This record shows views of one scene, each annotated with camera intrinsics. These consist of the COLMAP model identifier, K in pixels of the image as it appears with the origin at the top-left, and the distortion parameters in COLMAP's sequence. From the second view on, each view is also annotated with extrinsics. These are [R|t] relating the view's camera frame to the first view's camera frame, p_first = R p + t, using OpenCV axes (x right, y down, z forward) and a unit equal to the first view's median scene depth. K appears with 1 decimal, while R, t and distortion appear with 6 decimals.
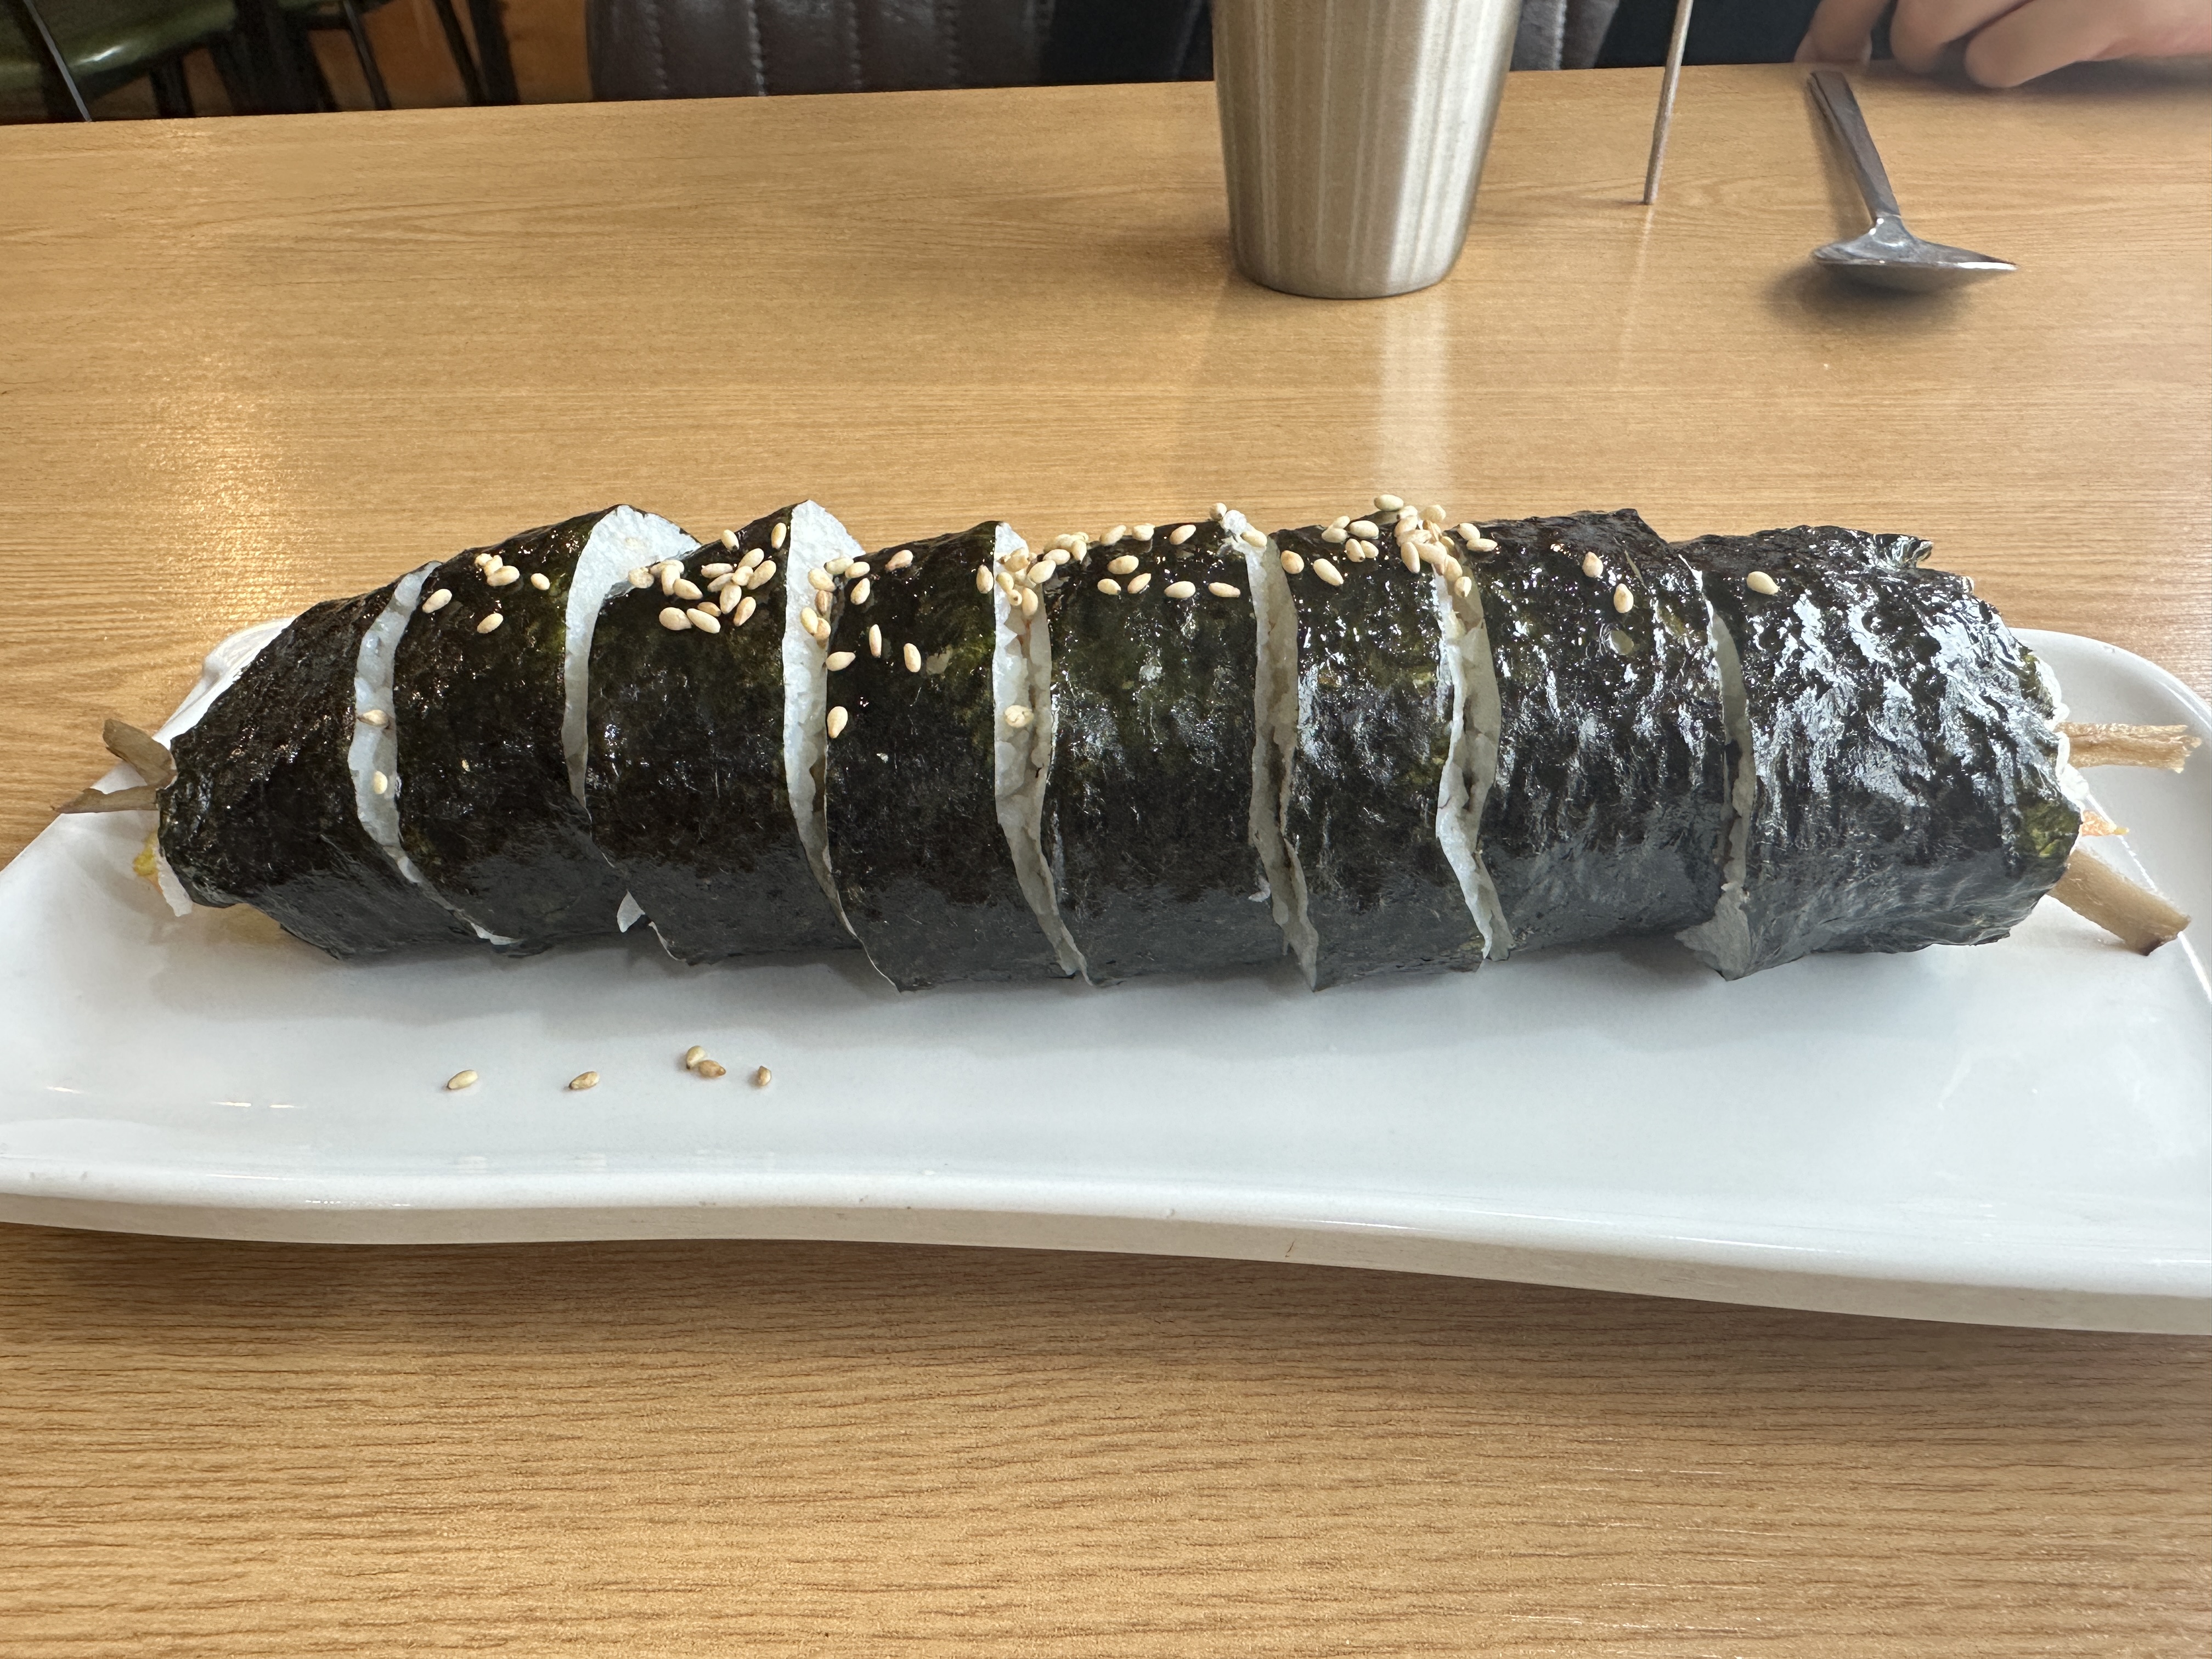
lens RADIAL K [[1557.7, 0, 1001.0], [0, 1557.7, 887.9], [0, 0, 1]] dist [0.000398, -0.005263]
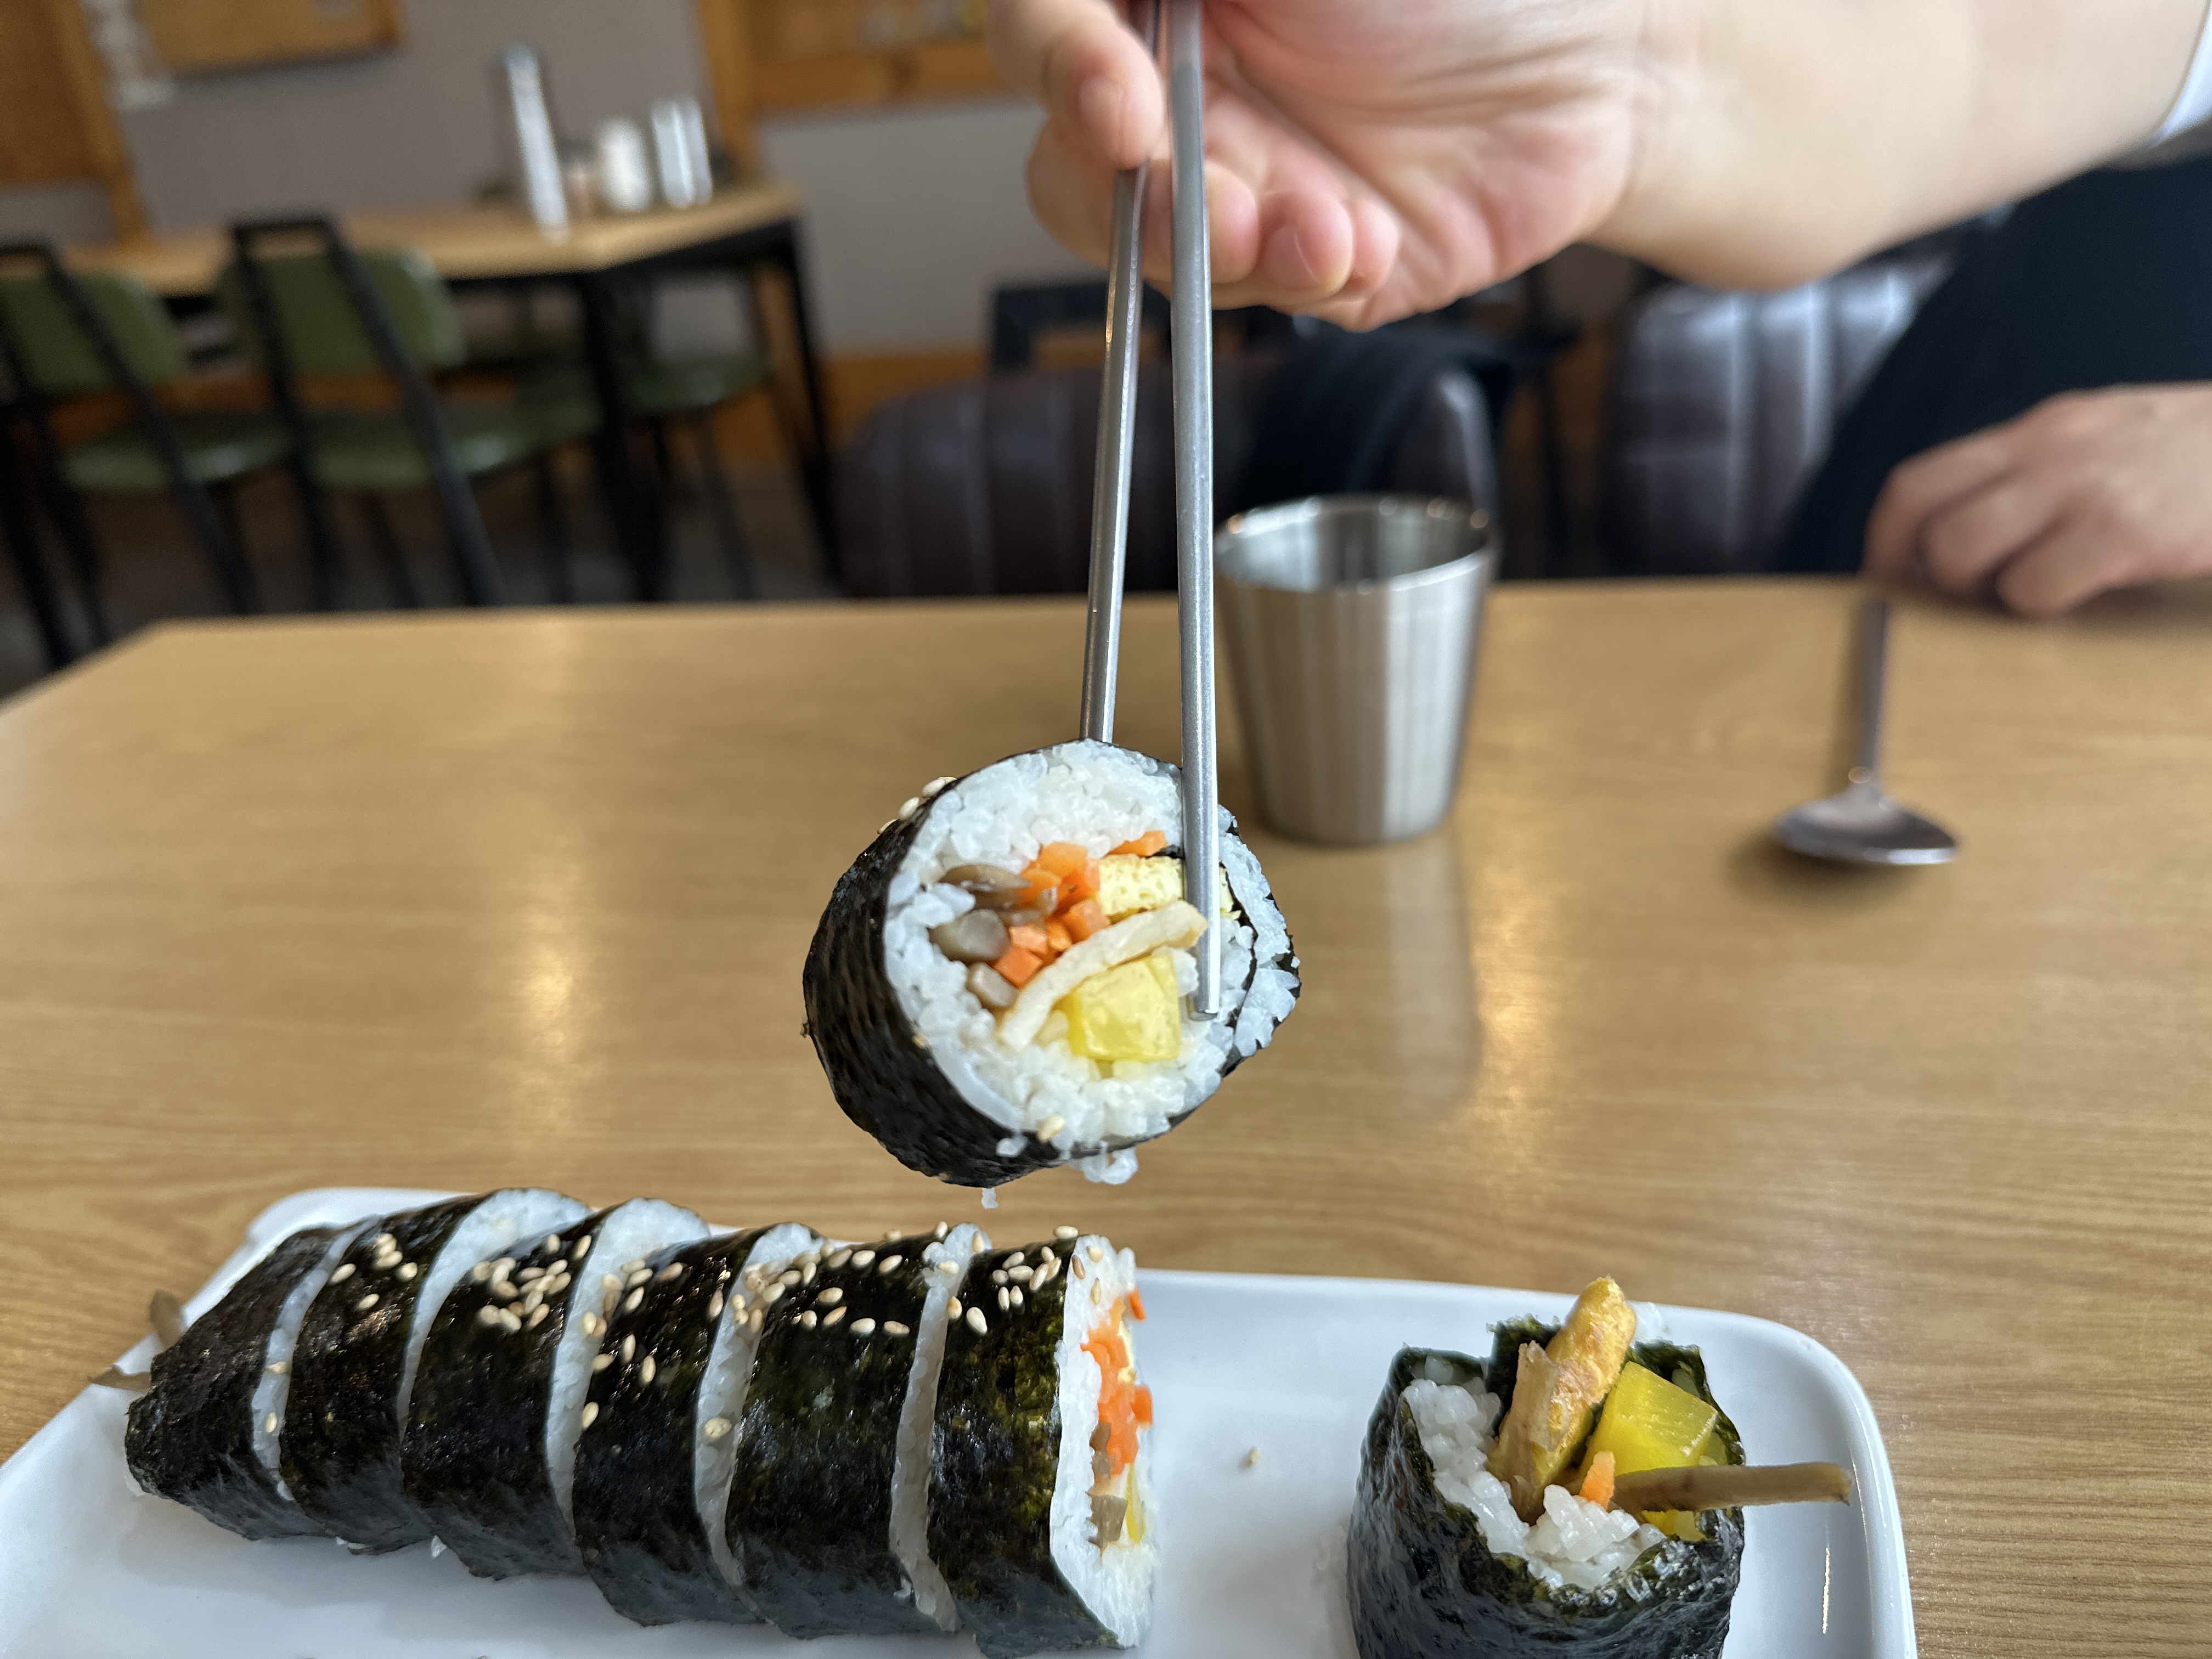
lens RADIAL K [[1557.7, 0, 1103.9], [0, 1557.7, 826.0], [0, 0, 1]] dist [0.000398, -0.005263]
pose [[0.987320, 0.031002, -0.155683, 0.482578], [-0.060344, 0.980417, -0.187459, -0.357164], [0.146823, 0.194477, 0.969857, -0.265203]]
